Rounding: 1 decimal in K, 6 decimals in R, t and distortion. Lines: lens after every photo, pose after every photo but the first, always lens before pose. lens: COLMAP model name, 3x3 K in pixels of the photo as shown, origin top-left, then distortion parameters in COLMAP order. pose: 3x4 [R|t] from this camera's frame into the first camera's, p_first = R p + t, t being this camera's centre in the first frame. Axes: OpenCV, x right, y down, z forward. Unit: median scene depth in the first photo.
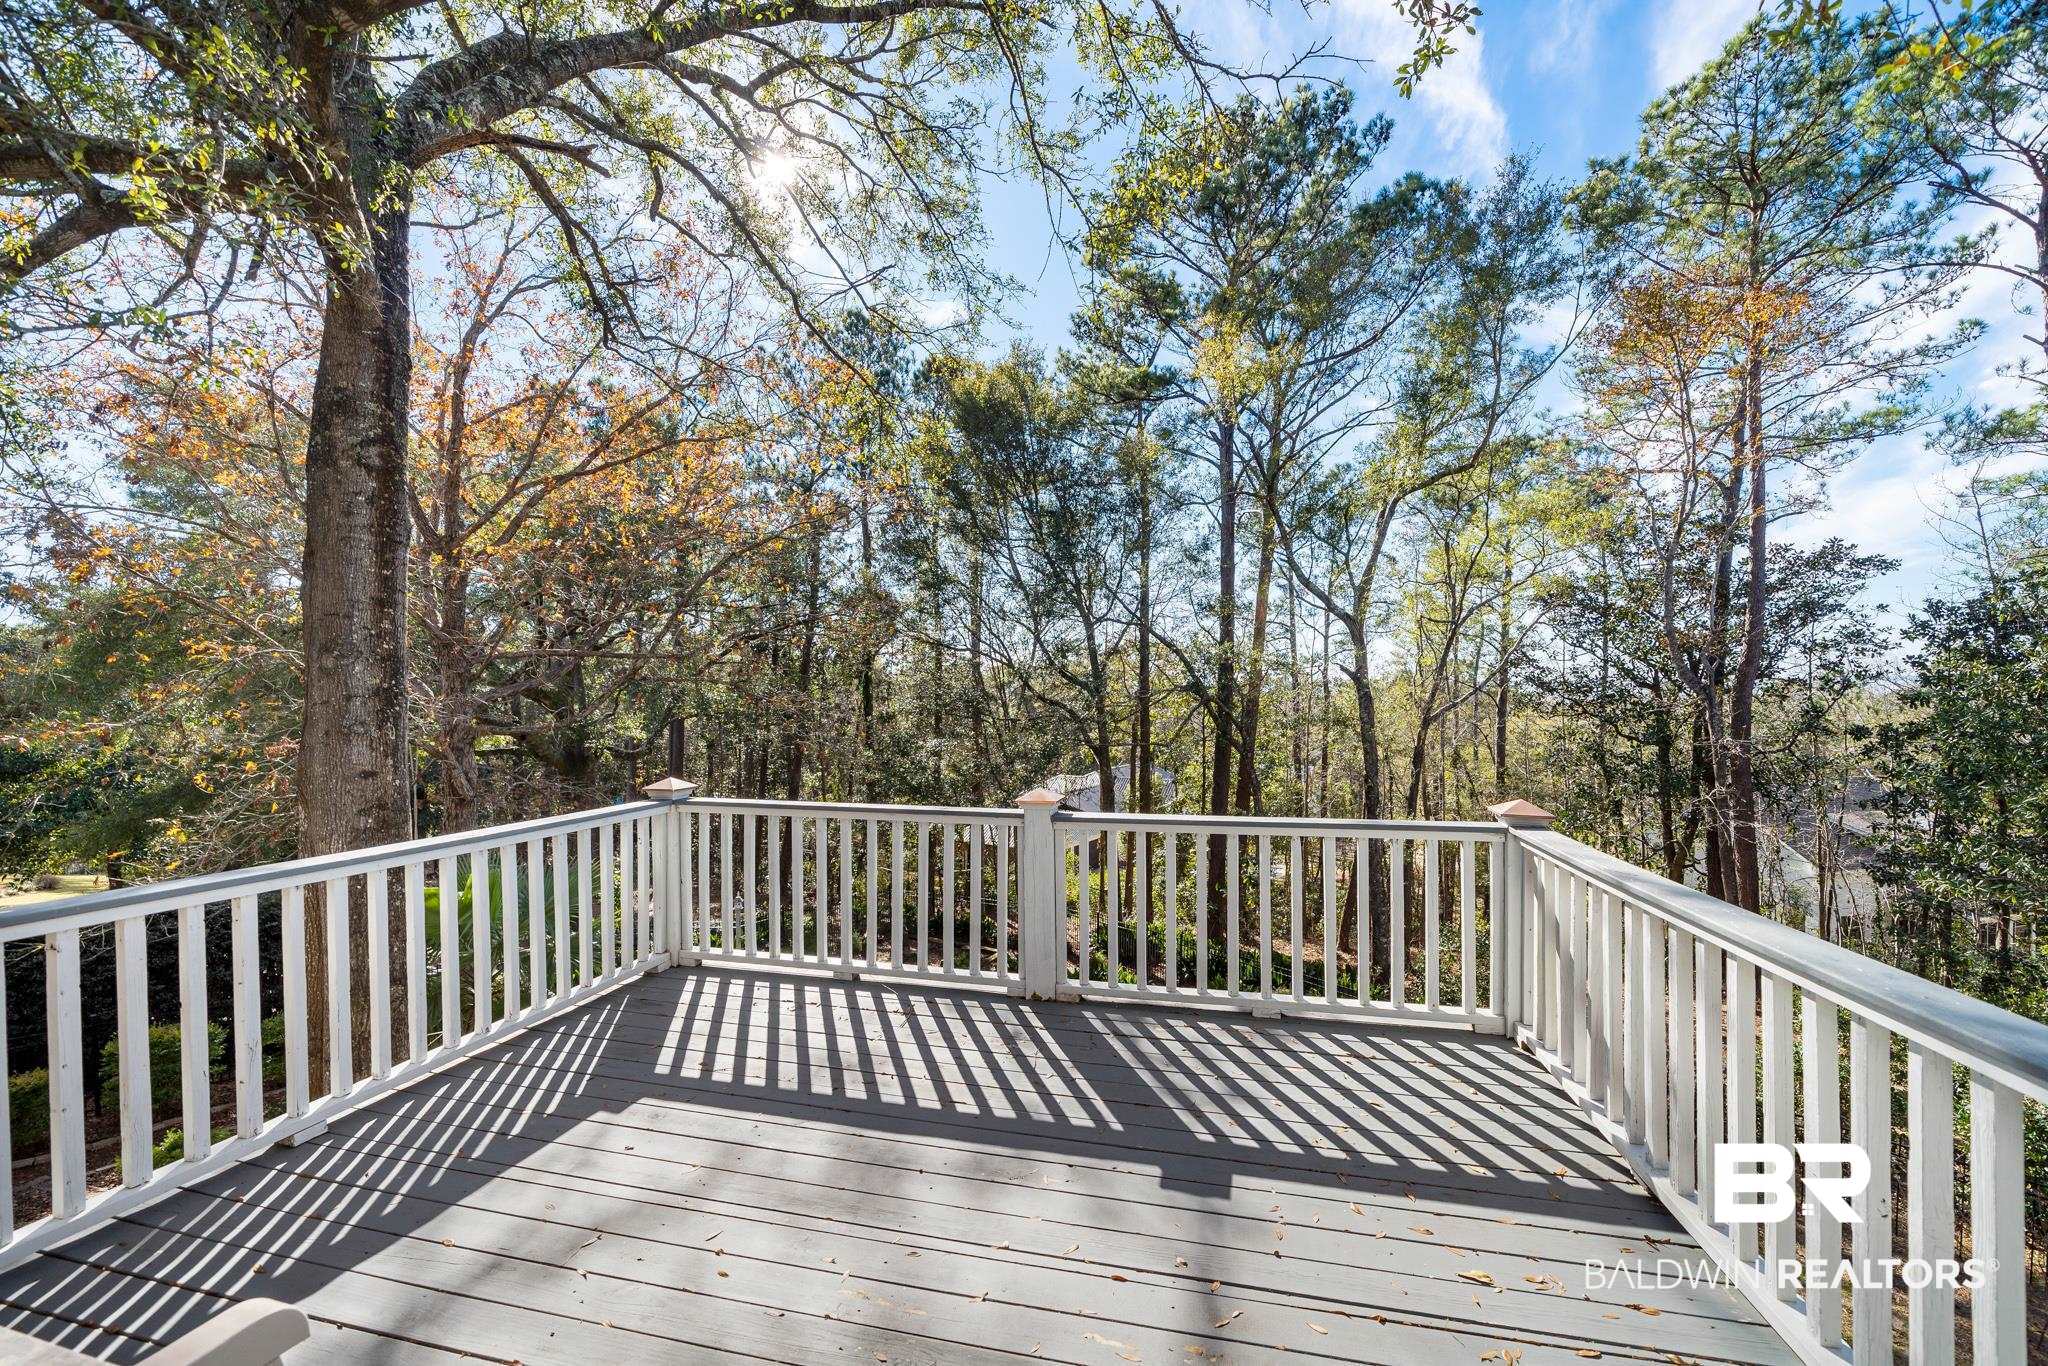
lens RADIAL K [[822.5, 0, 1027.7], [0, 822.5, 694.7], [0, 0, 1]] dist [-0.001392, 0.000128]
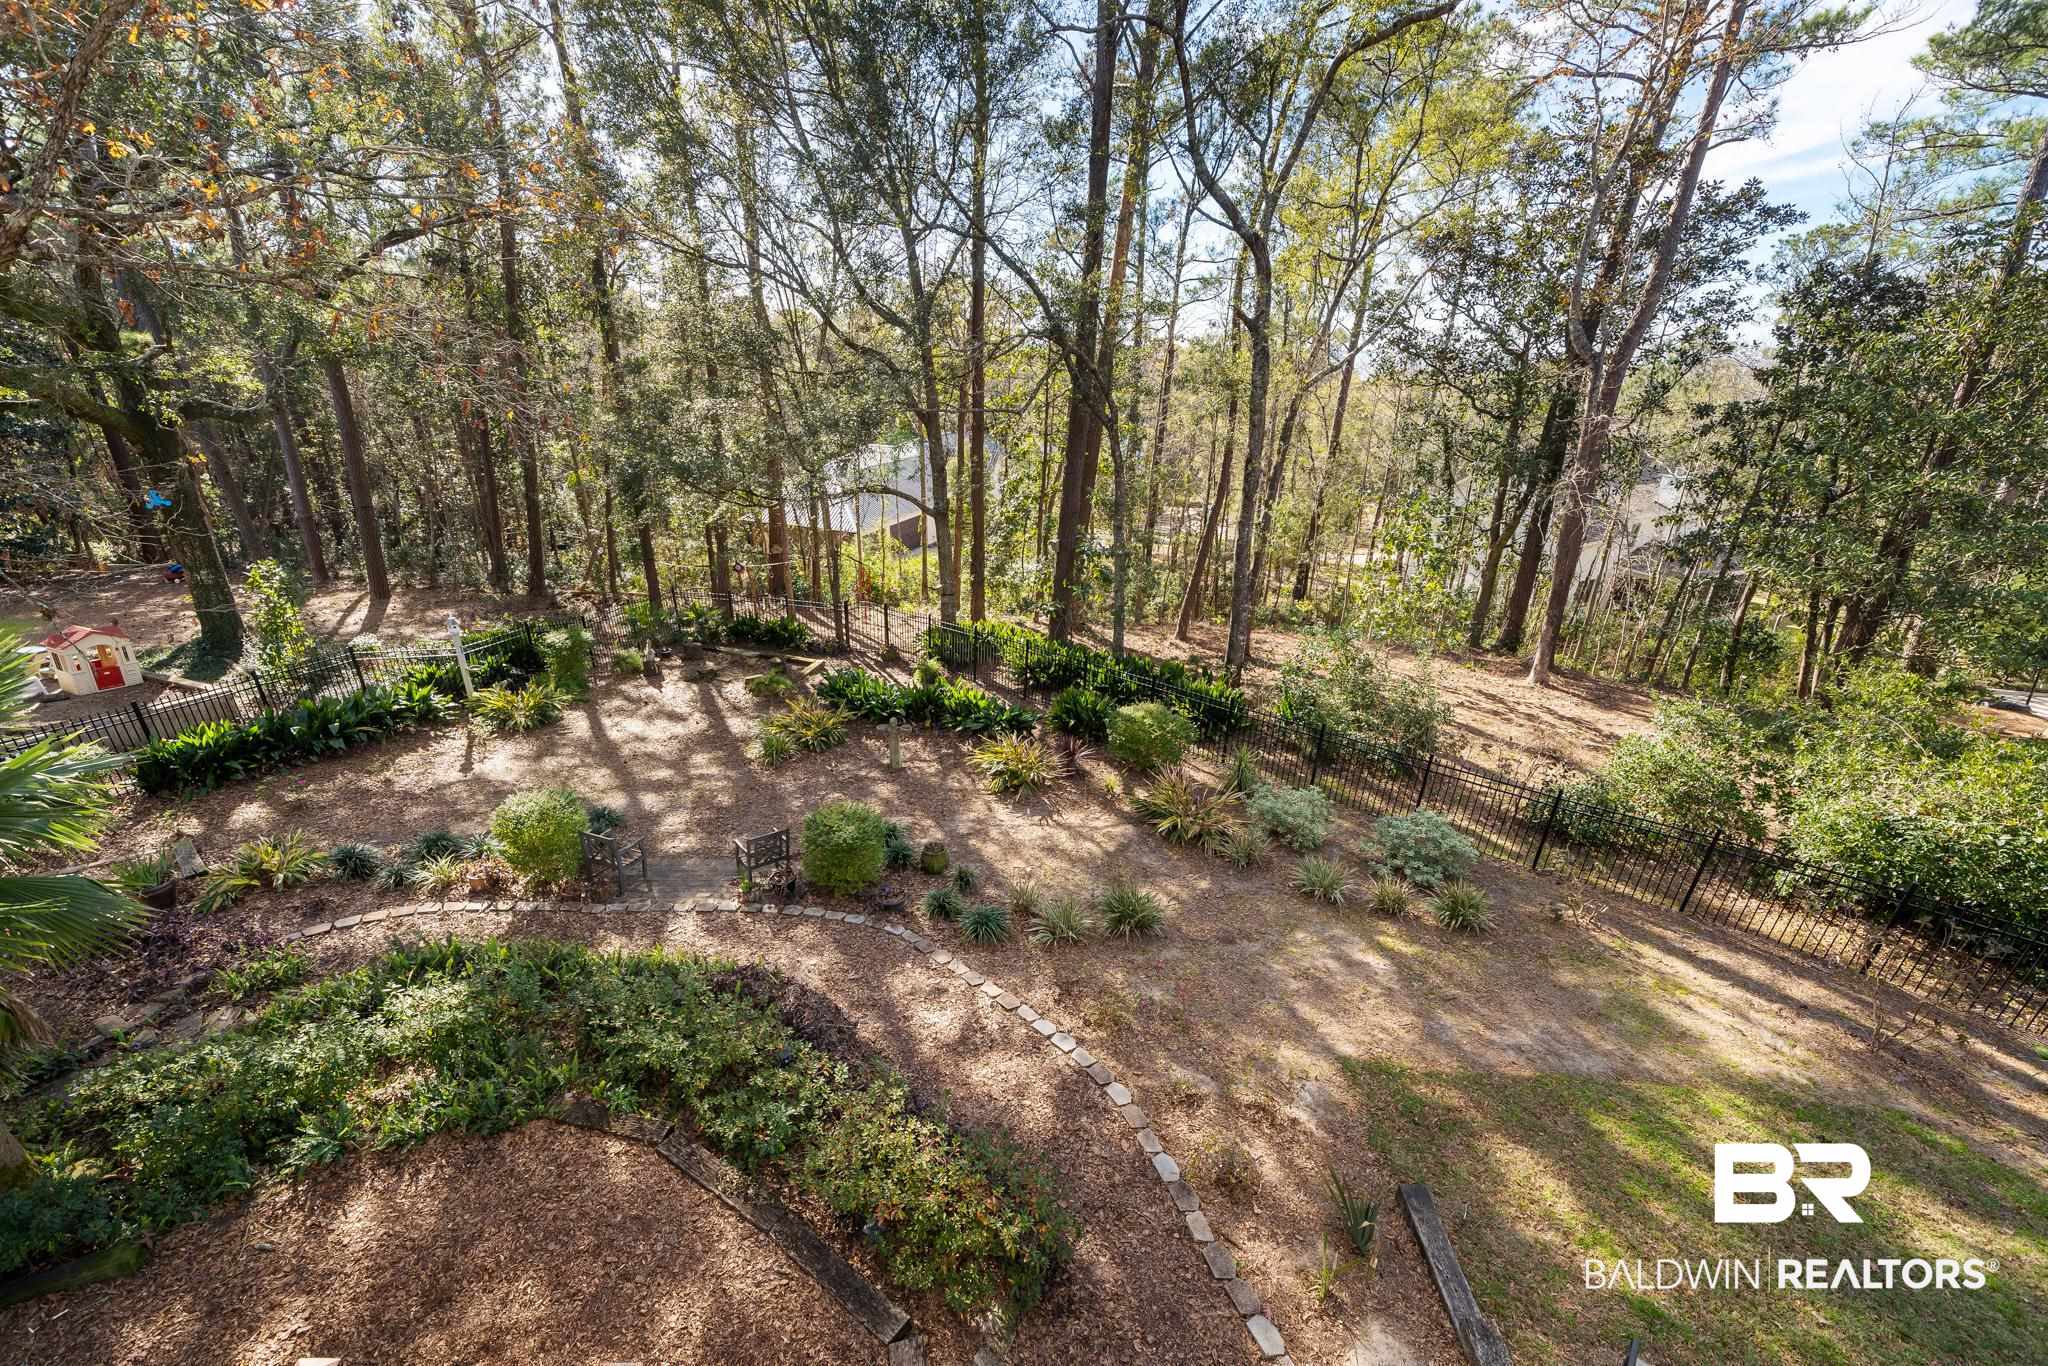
lens RADIAL K [[822.5, 0, 1019.0], [0, 822.5, 695.7], [0, 0, 1]] dist [-0.001392, 0.000128]
pose [[0.977241, -0.053831, 0.205189, -0.003711], [-0.029317, 0.923712, 0.381964, 0.009947], [-0.210097, -0.379287, 0.901111, 0.160225]]
